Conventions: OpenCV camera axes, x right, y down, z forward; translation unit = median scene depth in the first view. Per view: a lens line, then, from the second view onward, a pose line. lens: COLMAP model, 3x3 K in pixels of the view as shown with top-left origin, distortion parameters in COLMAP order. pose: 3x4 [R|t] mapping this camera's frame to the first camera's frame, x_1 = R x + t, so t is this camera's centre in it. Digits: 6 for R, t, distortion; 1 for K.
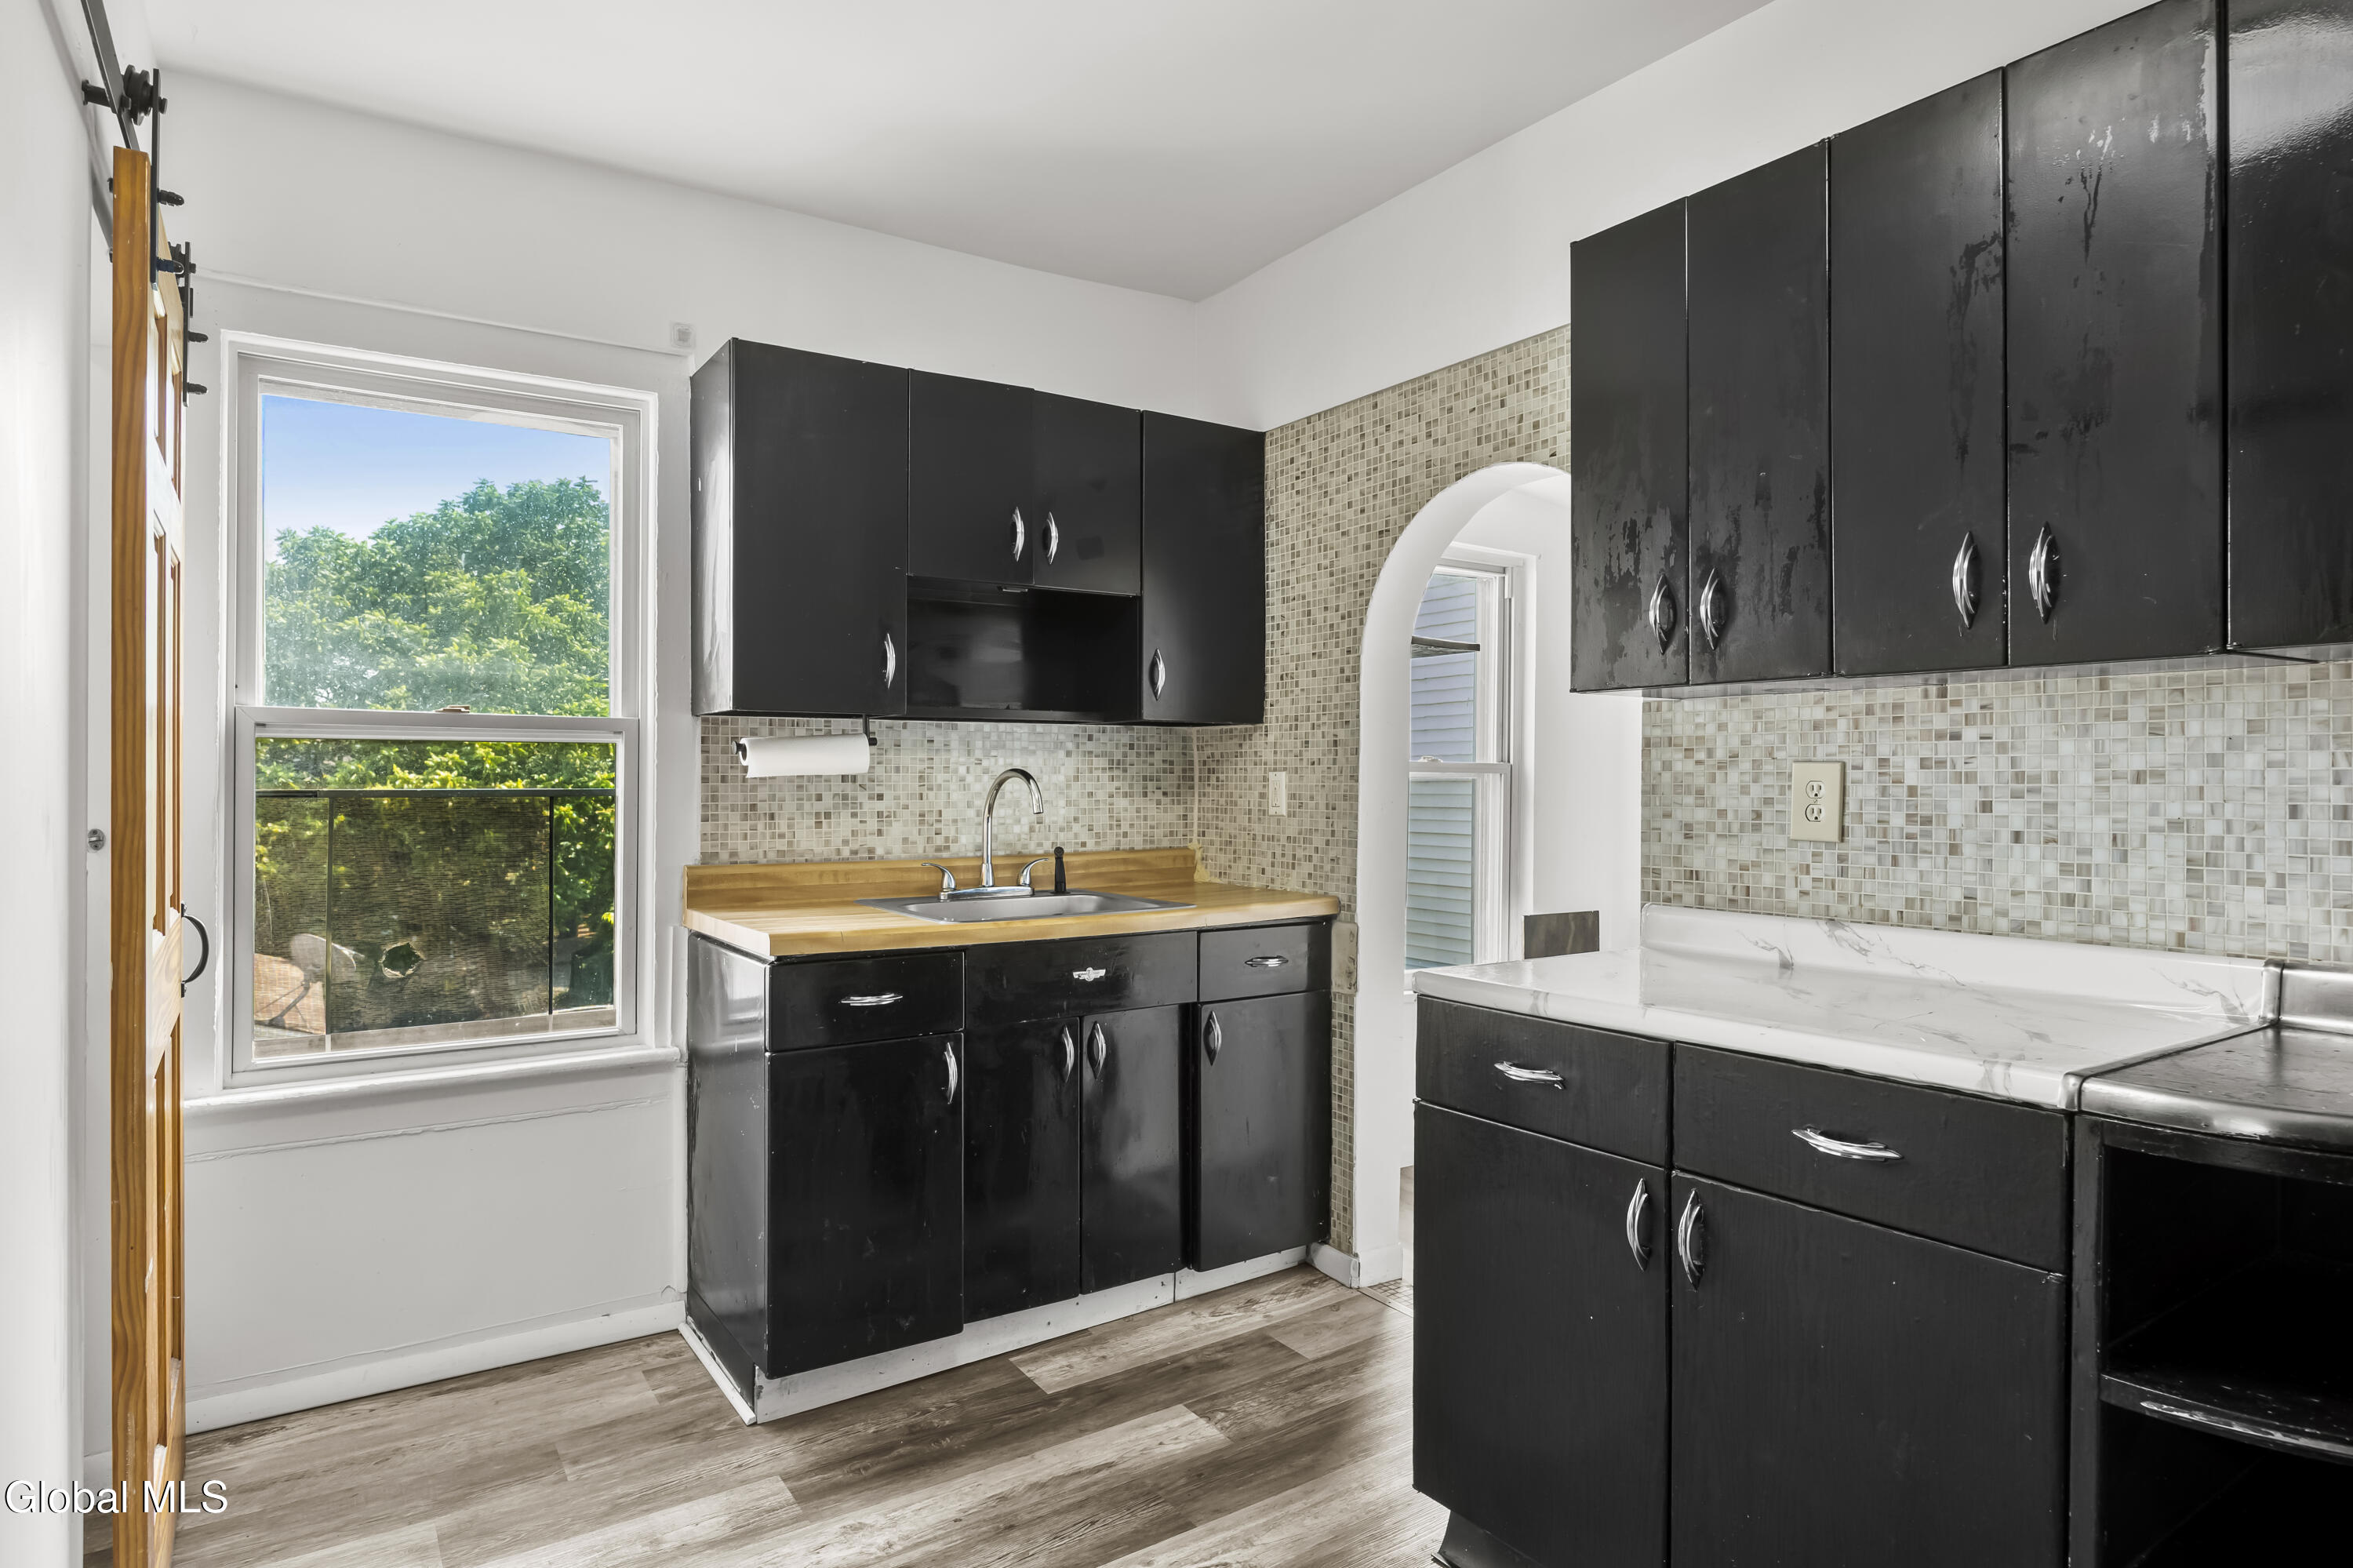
lens RADIAL K [[1321.8, 0, 1180.3], [0, 1321.8, 786.6], [0, 0, 1]] dist [0.000598, 0.000012]
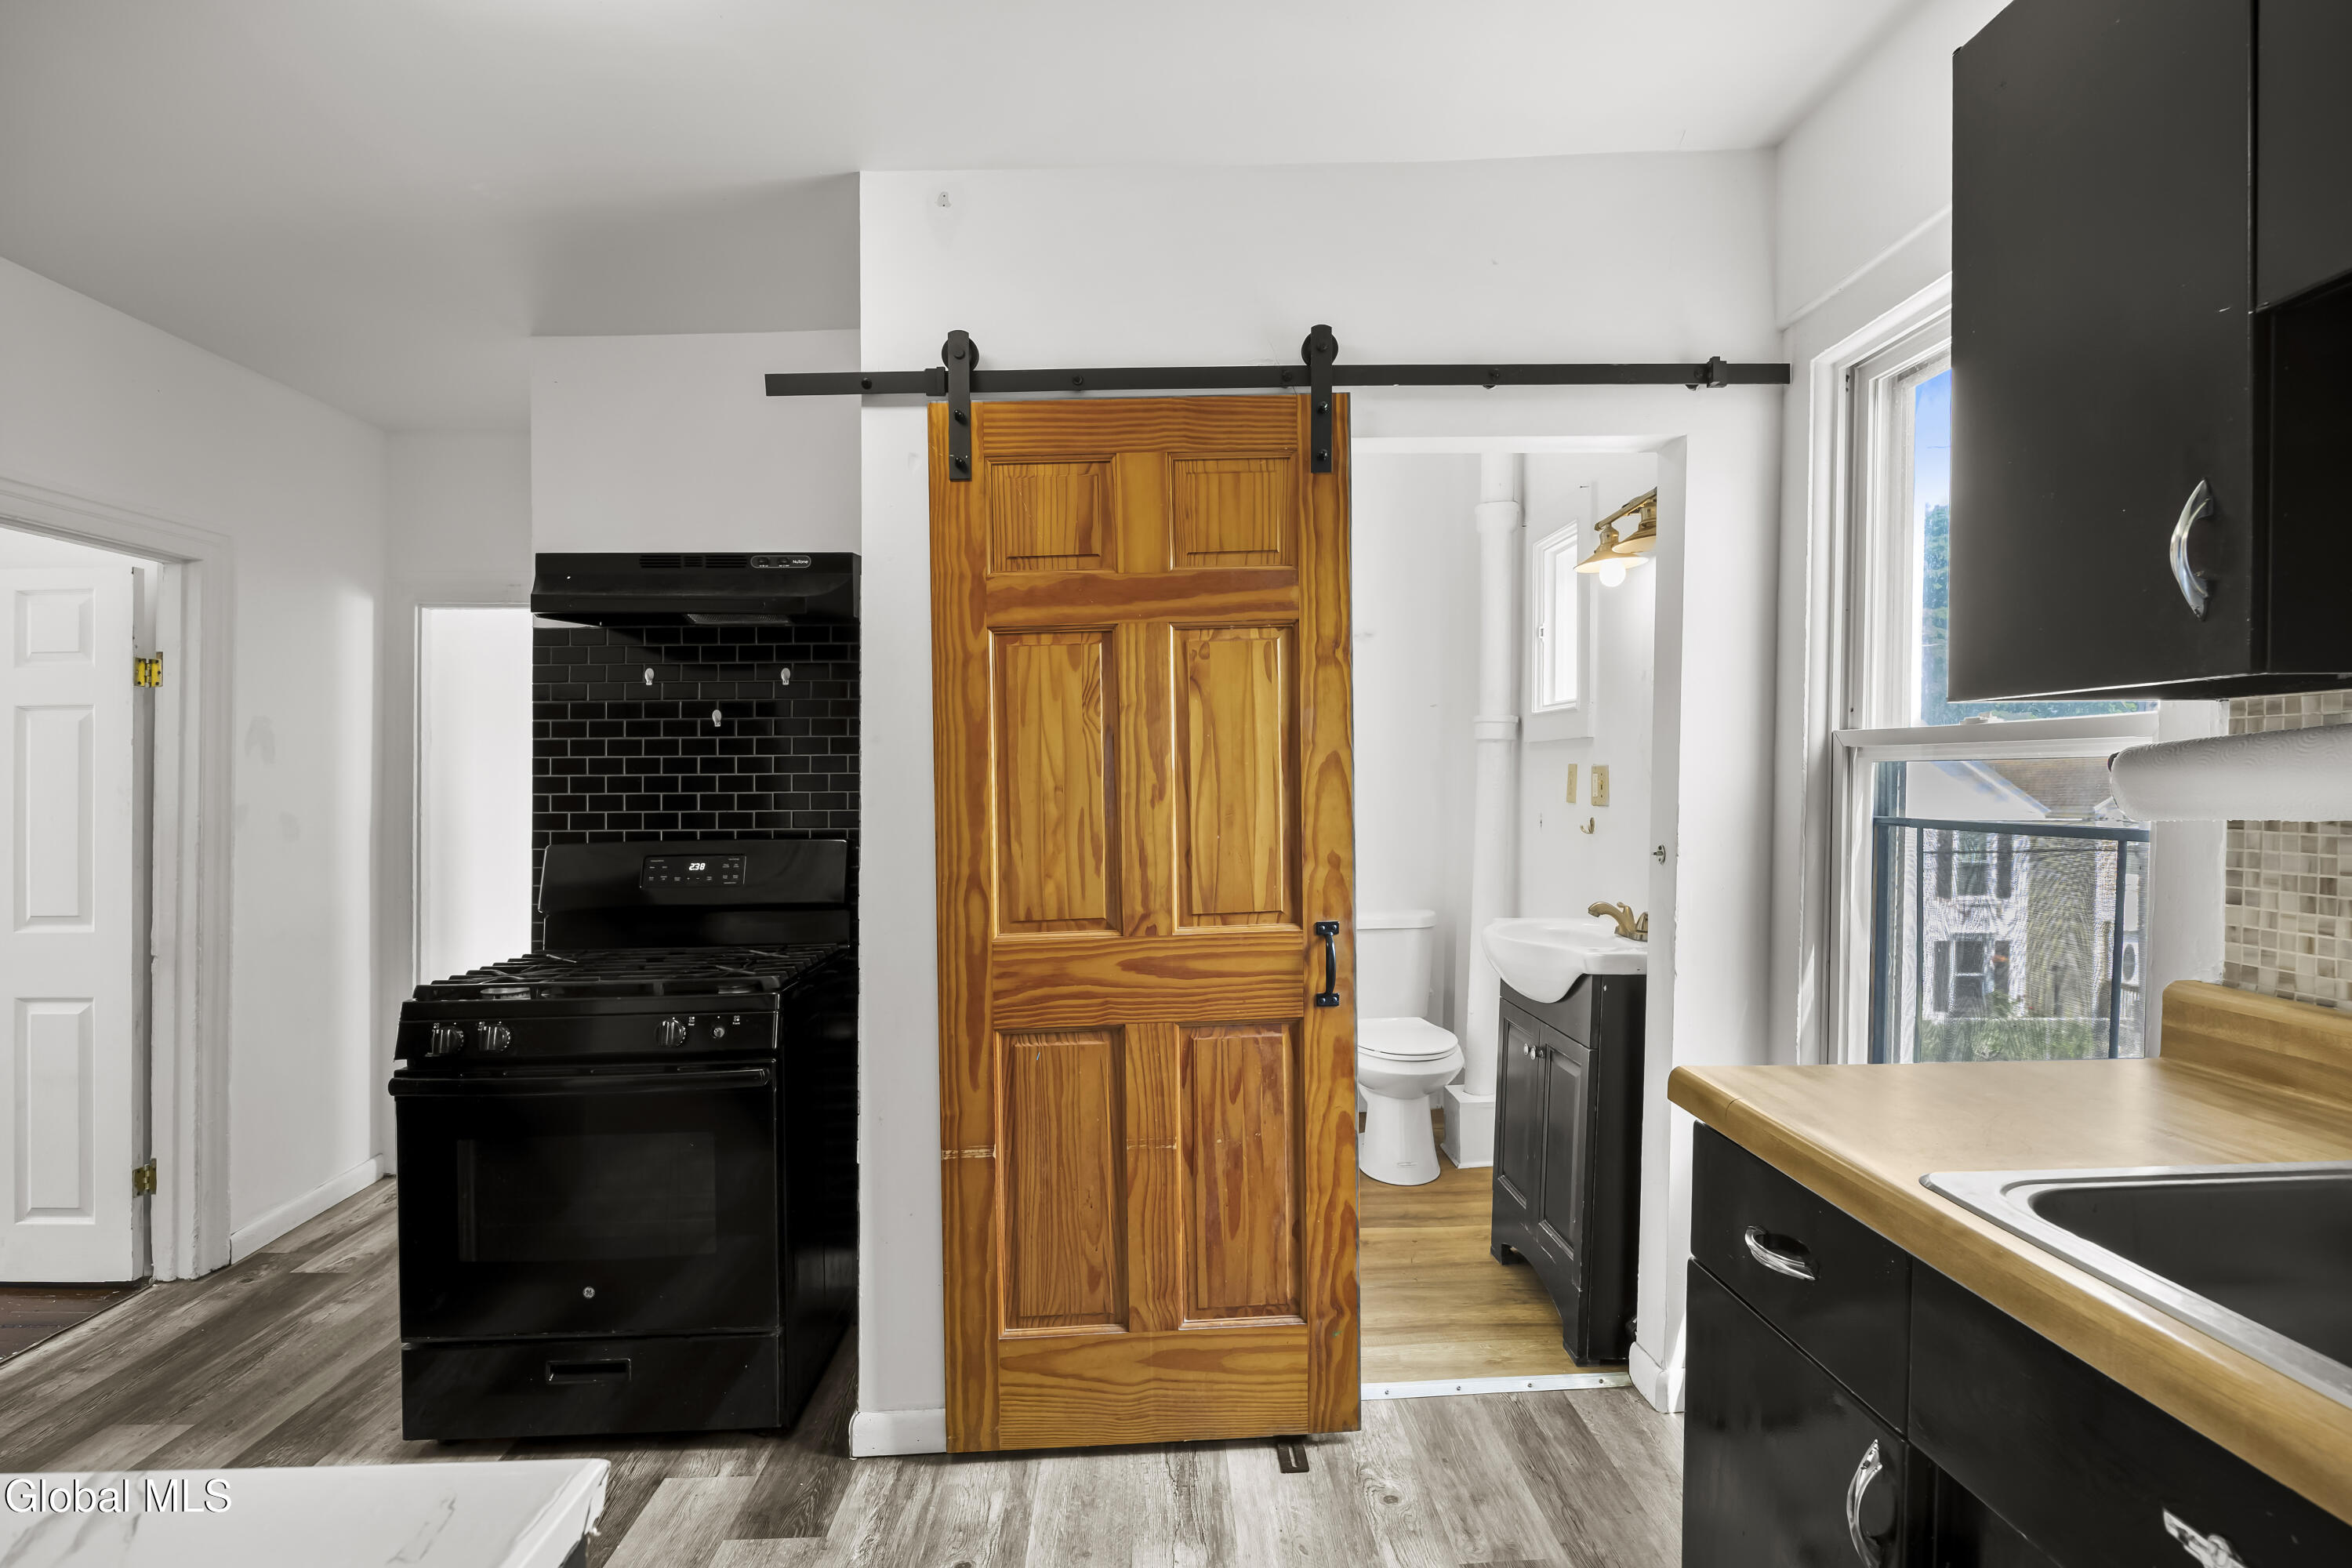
lens RADIAL K [[1191.4, 0, 1184.2], [0, 1191.4, 786.5], [0, 0, 1]] dist [-0.001918, 0.000023]
pose [[-0.522843, 0.011452, -0.852352, 0.246392], [0.006050, 0.999934, 0.009723, -0.025985], [0.852408, -0.000073, -0.522878, 0.886556]]
